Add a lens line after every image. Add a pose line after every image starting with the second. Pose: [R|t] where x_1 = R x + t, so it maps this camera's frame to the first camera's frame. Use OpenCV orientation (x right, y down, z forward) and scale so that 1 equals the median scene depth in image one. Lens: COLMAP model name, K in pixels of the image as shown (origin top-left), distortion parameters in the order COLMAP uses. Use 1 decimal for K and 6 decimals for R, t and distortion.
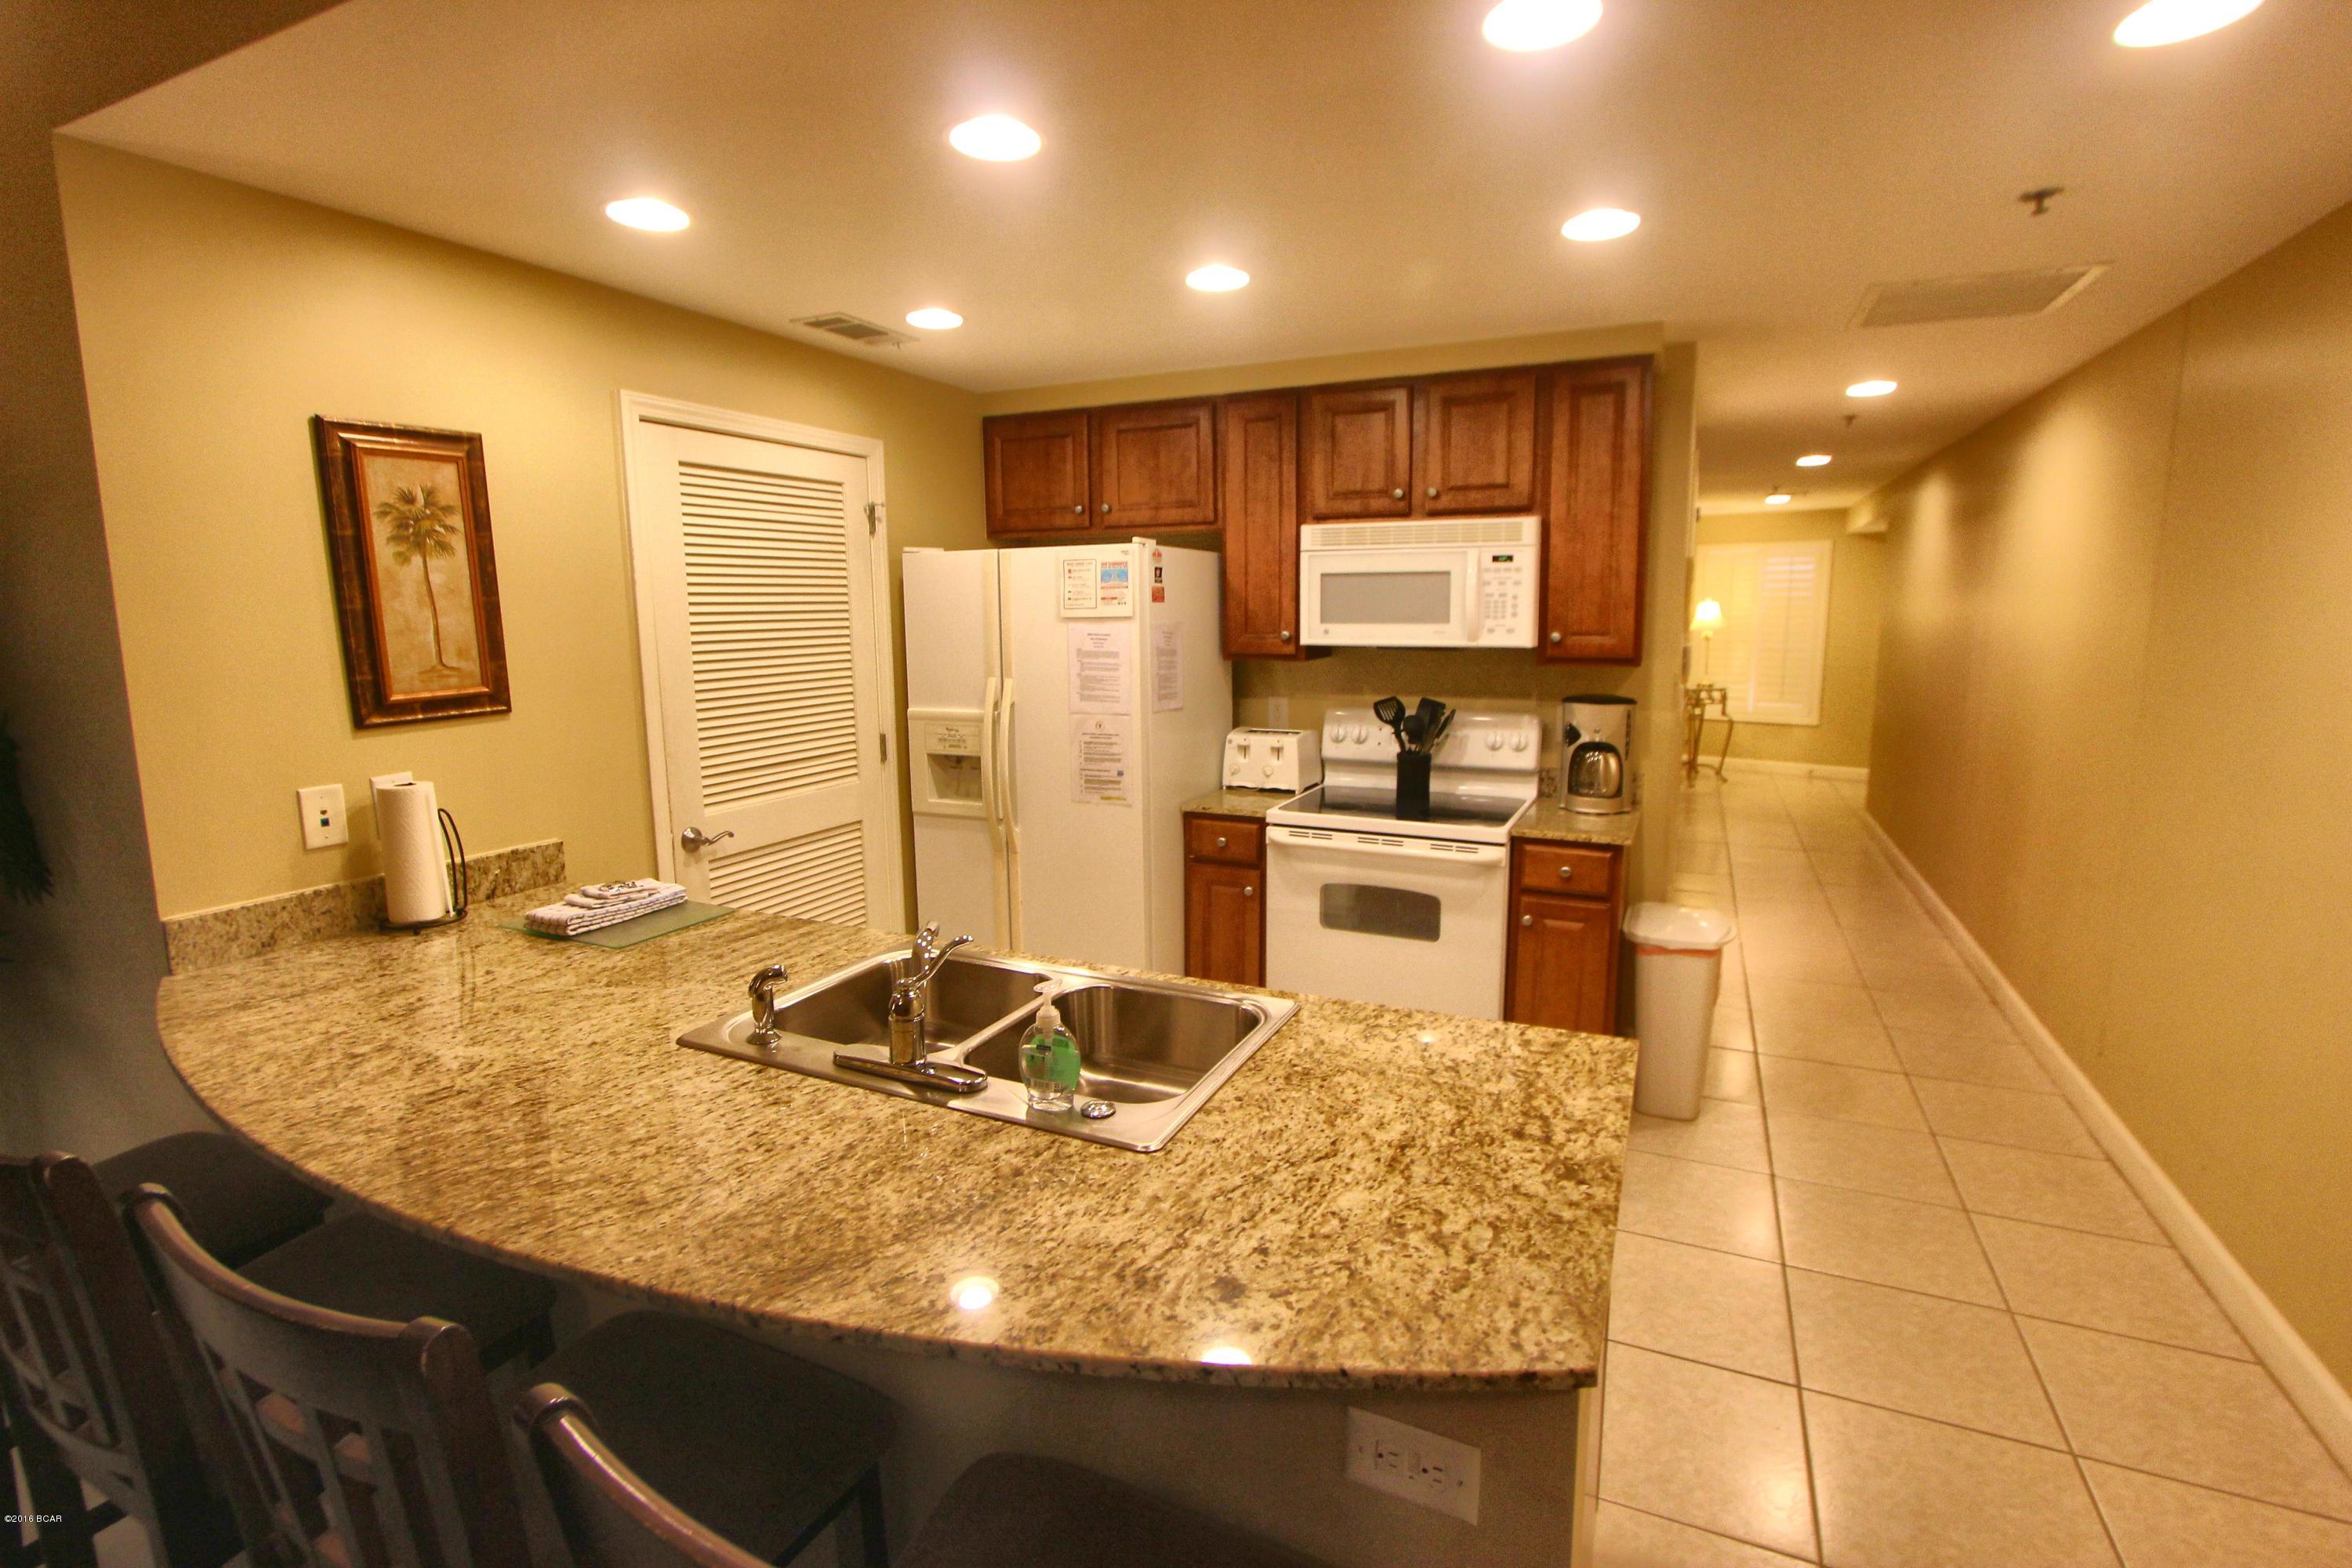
lens RADIAL K [[1079.9, 0, 1192.1], [0, 1079.9, 762.9], [0, 0, 1]] dist [-0.020180, 0.003385]
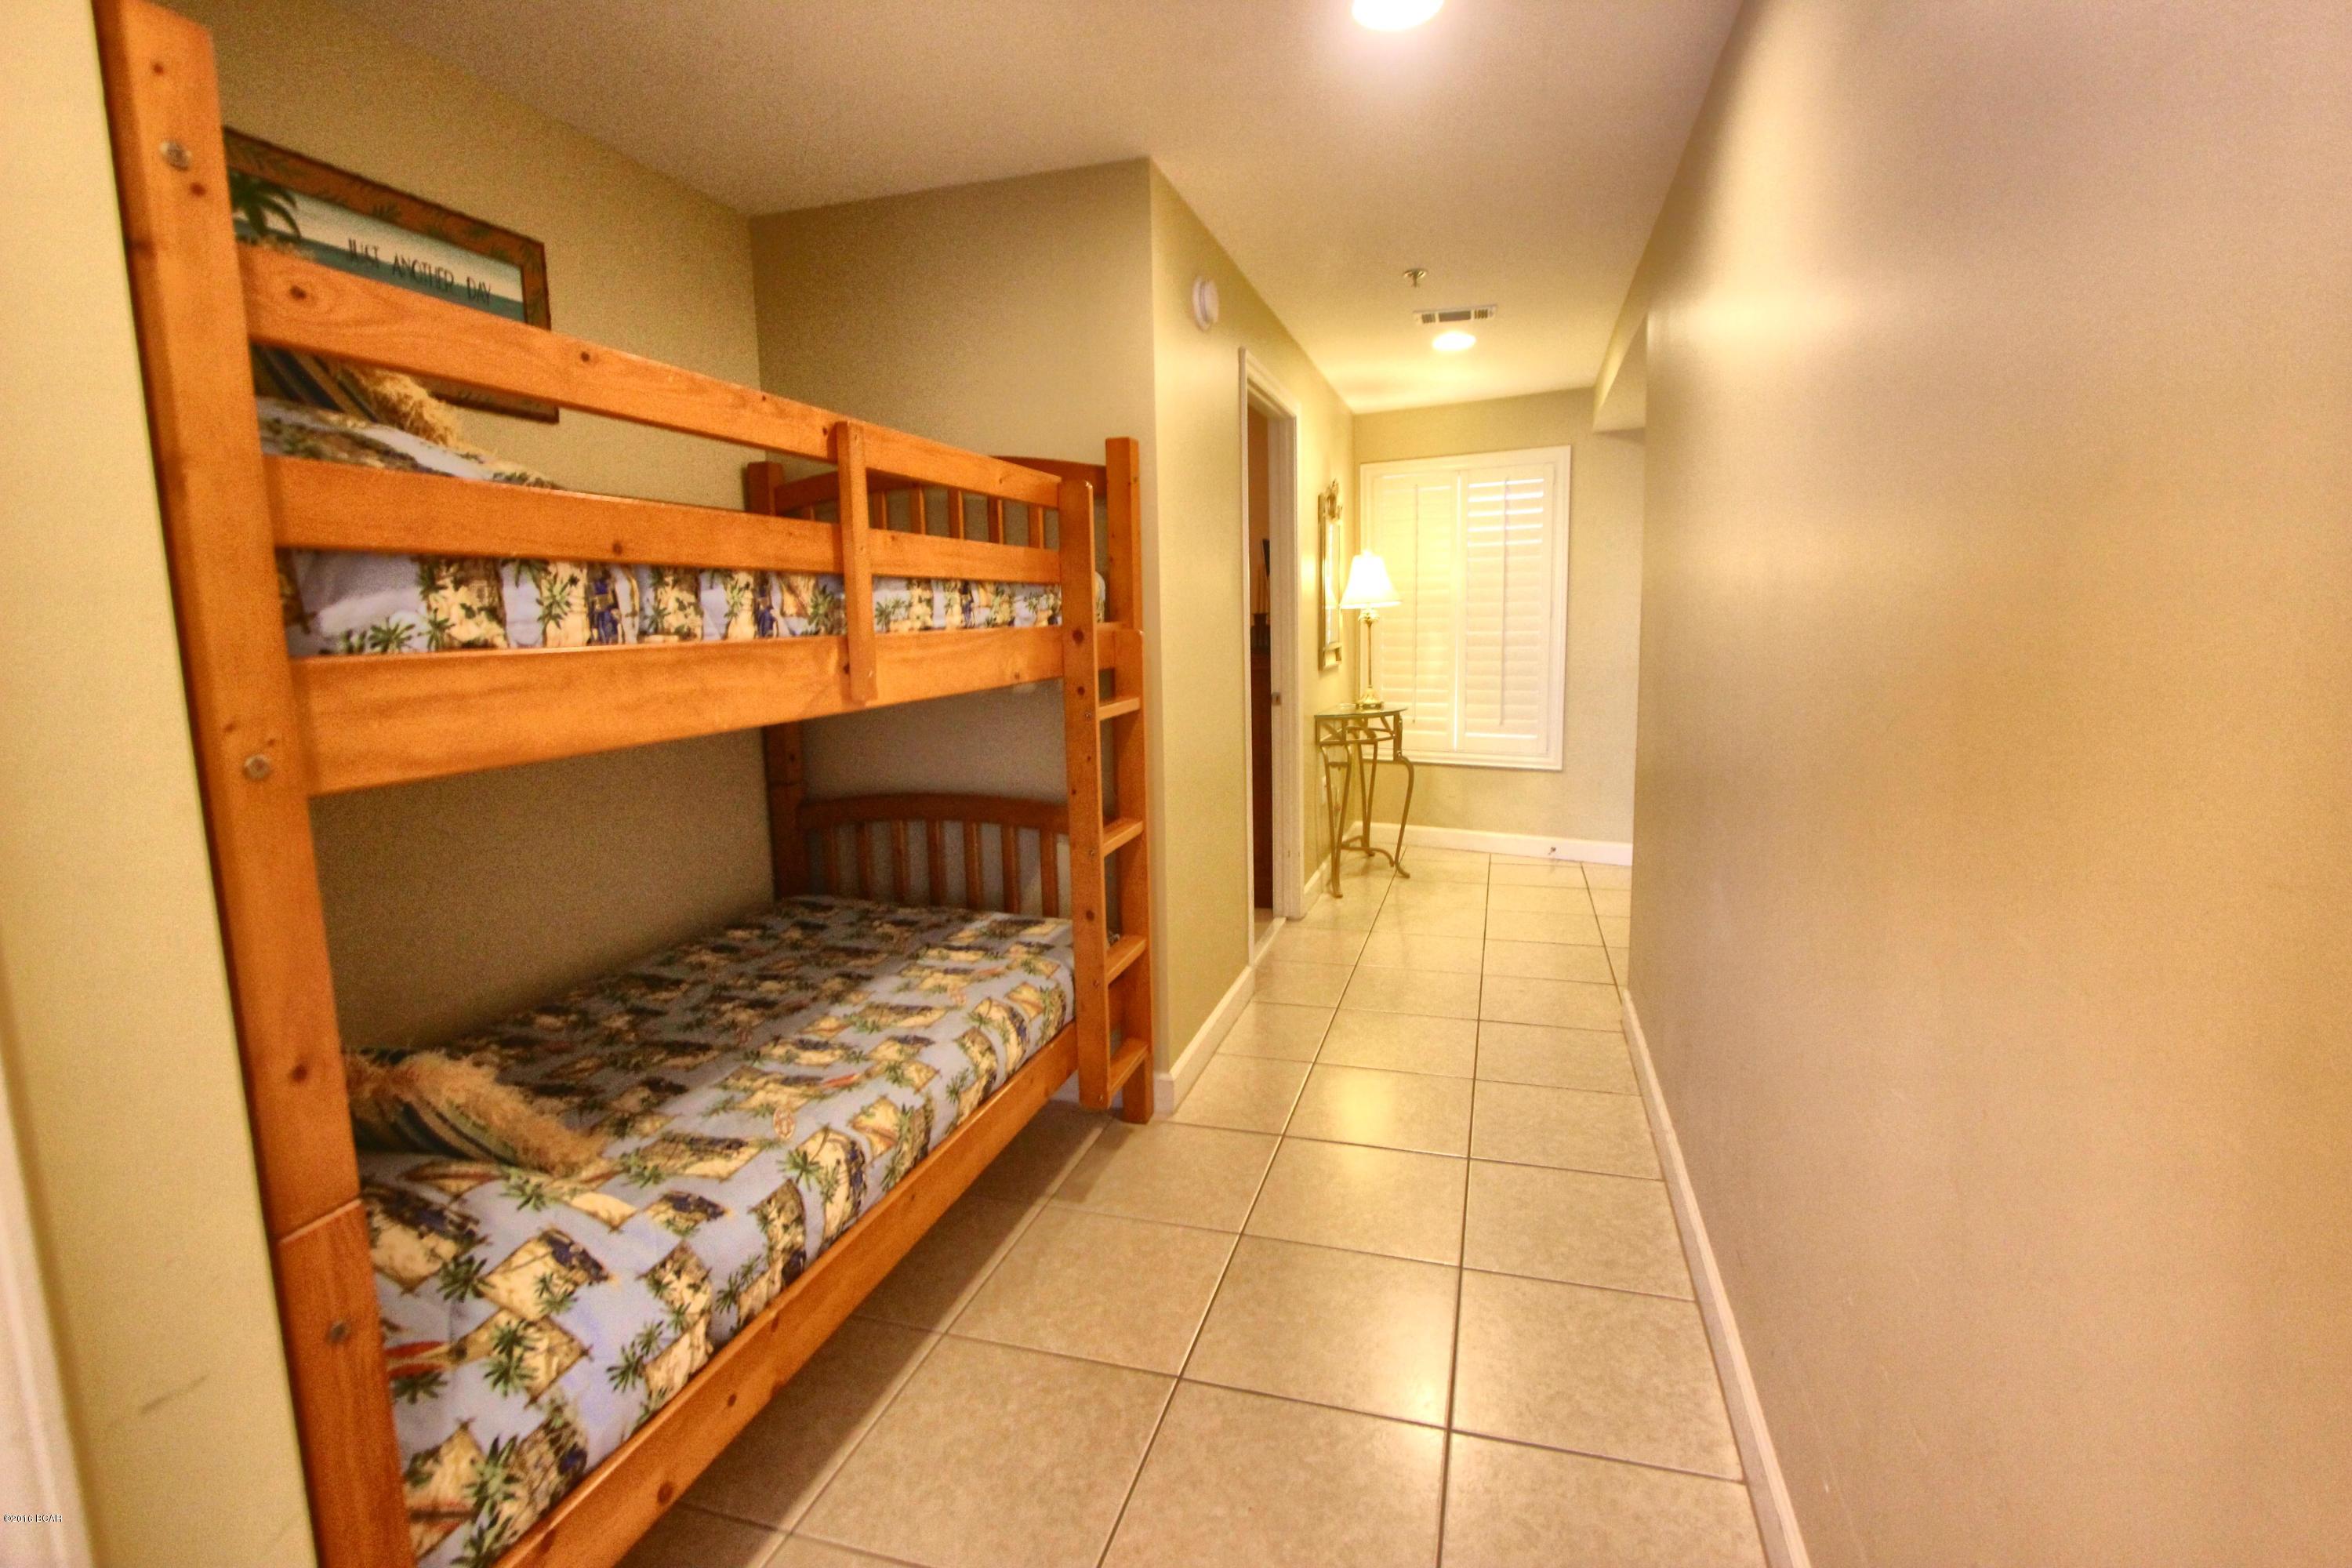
lens RADIAL K [[1079.9, 0, 1183.0], [0, 1079.9, 767.8], [0, 0, 1]] dist [-0.020180, 0.003385]
pose [[0.989672, -0.033257, 0.139442, 0.860286], [0.034226, 0.999404, -0.004555, -0.116919], [-0.139207, 0.009281, 0.990220, 1.298090]]
